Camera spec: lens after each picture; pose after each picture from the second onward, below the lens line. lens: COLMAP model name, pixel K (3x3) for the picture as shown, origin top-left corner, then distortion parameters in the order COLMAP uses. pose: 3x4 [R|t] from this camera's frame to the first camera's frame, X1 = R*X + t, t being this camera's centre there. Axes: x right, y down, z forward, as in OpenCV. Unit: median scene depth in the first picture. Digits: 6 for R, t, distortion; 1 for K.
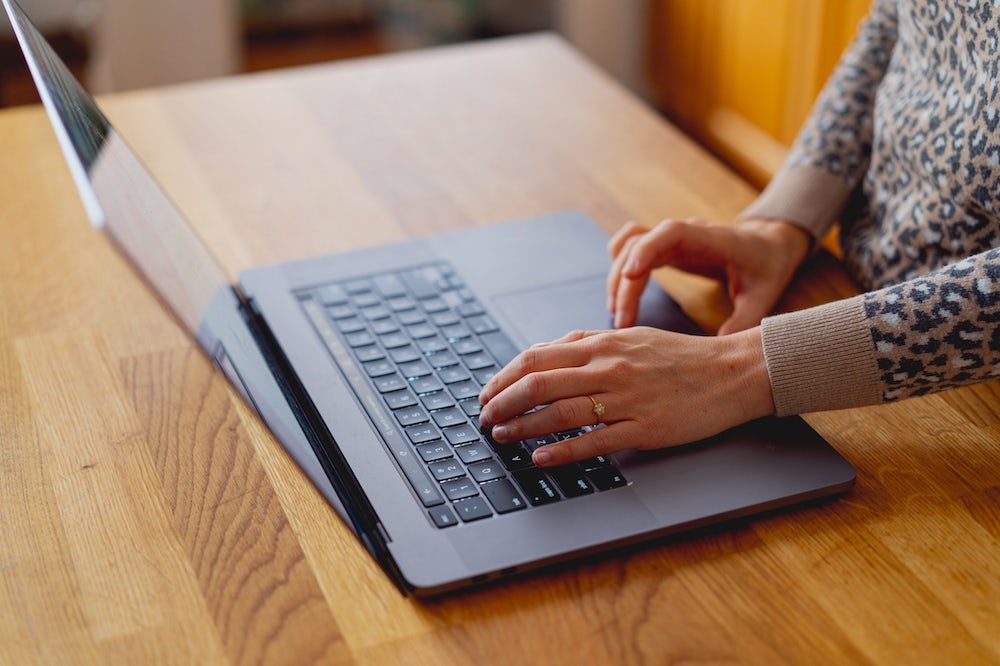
lens RADIAL K [[1792.1, 0, 500.0], [0, 1792.1, 333.0], [0, 0, 1]] dist [0.030249, -0.051162]
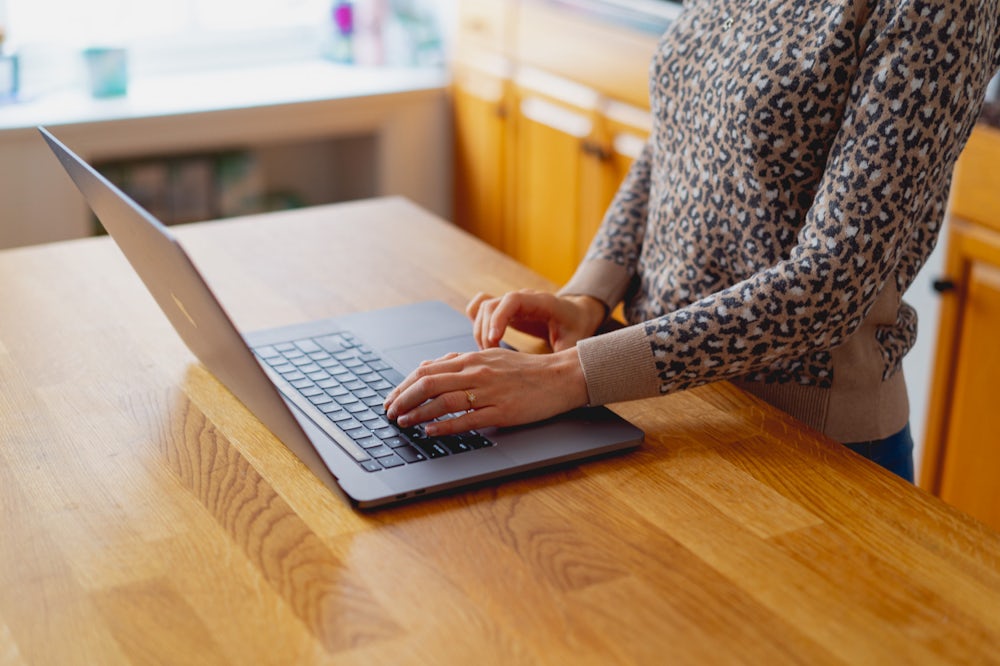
lens RADIAL K [[1598.9, 0, 500.0], [0, 1598.9, 333.0], [0, 0, 1]] dist [-0.207951, 2.560569]
pose [[0.993257, -0.025087, 0.113187, -0.067235], [0.037906, 0.992921, -0.112562, 0.135424], [-0.109562, 0.116093, 0.987177, -0.297257]]
